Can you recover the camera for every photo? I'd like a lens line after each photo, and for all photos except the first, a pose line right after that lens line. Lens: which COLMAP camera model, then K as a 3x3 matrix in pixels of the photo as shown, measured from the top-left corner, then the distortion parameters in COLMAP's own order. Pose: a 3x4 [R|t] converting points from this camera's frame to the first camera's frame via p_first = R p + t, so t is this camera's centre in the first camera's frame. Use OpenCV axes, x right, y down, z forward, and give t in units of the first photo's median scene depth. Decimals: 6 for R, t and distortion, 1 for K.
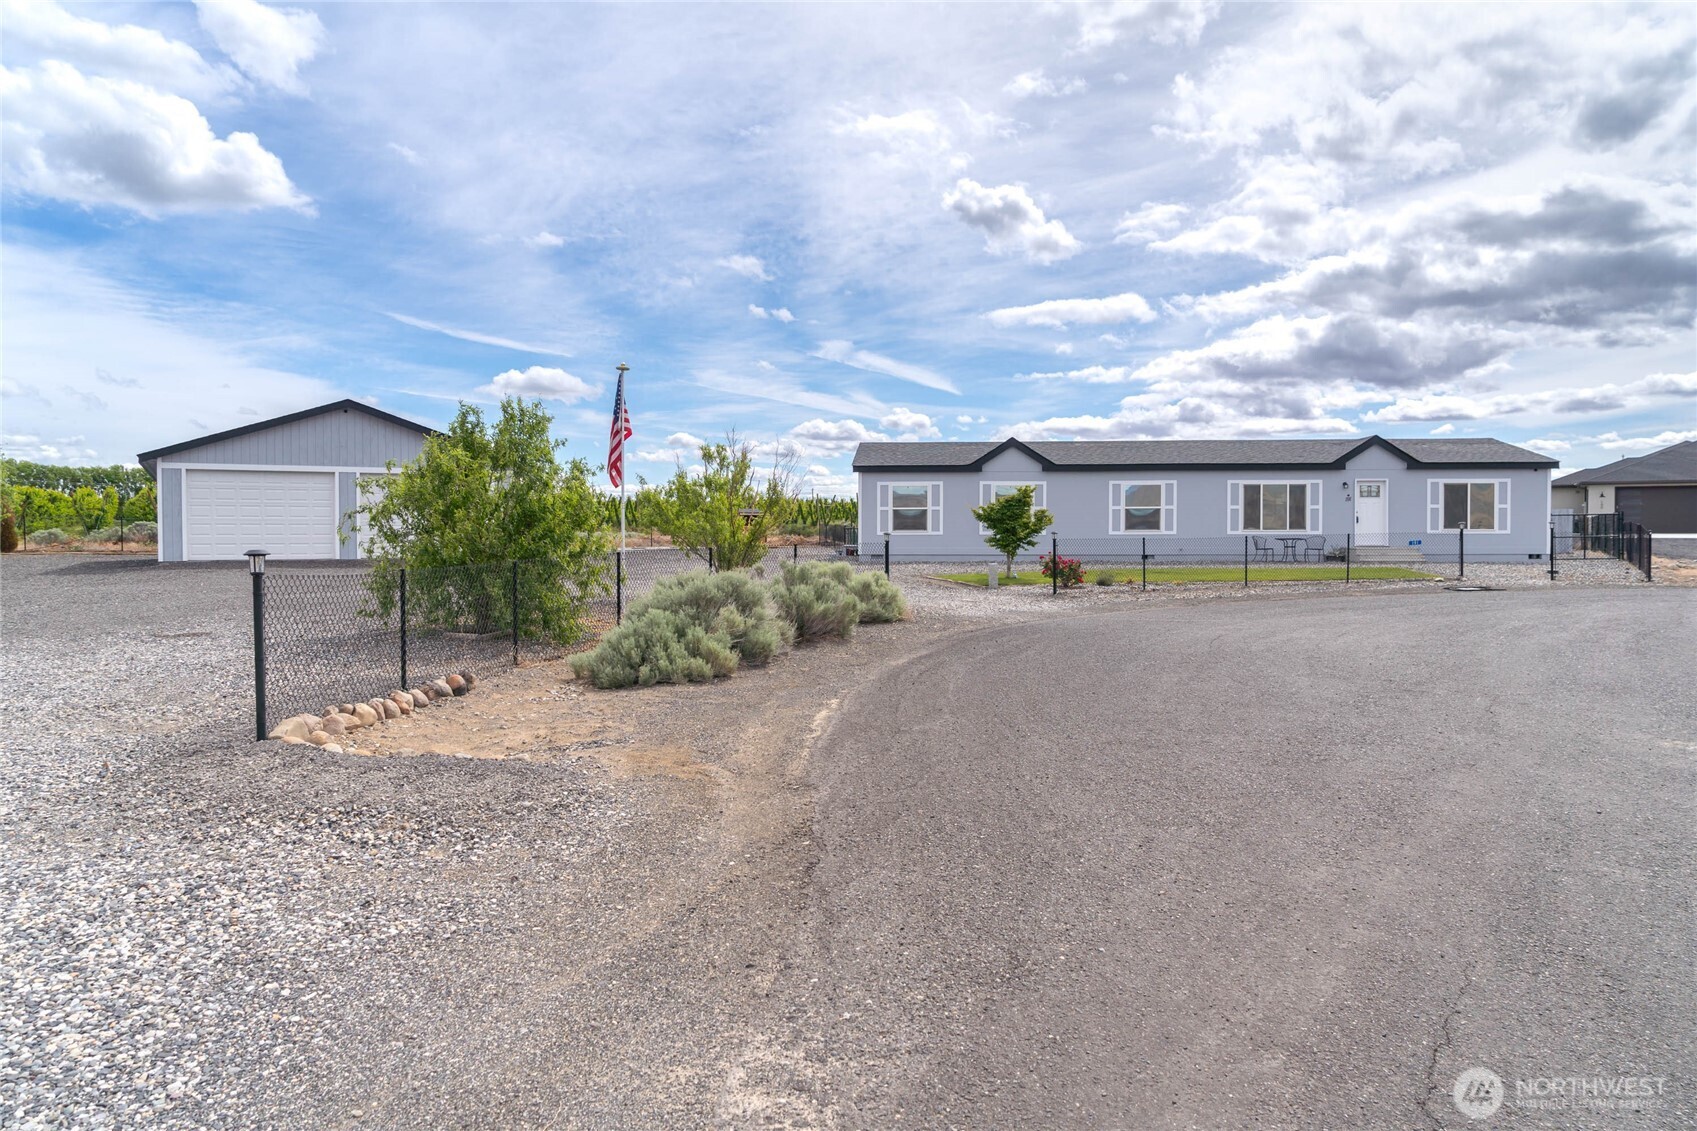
lens RADIAL K [[1177.1, 0, 843.7], [0, 1177.1, 533.9], [0, 0, 1]] dist [0.006281, 0.004402]
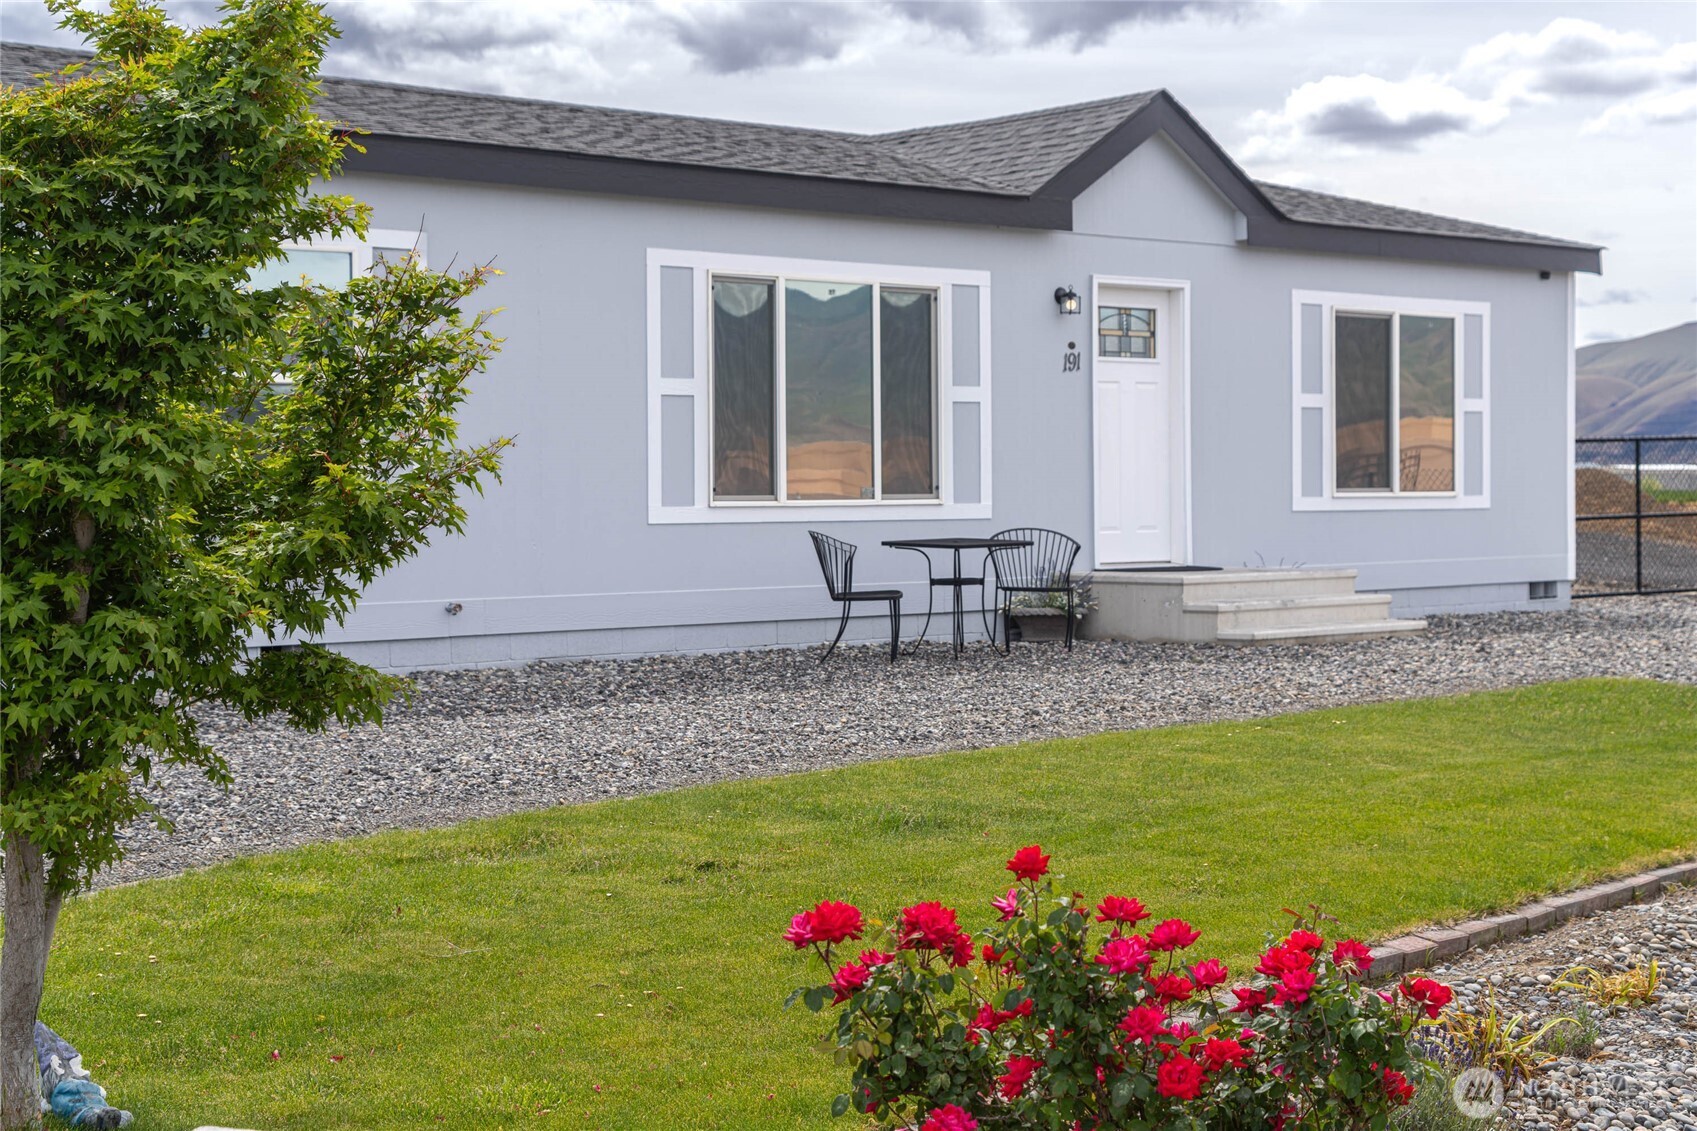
lens RADIAL K [[2656.9, 0, 848.5], [0, 2656.9, 565.5], [0, 0, 1]] dist [0.032963, 0.057943]
pose [[0.744370, -0.022140, 0.667401, 0.010446], [0.007071, 0.999656, 0.025276, -0.000728], [-0.667730, -0.014096, 0.744270, 0.132809]]
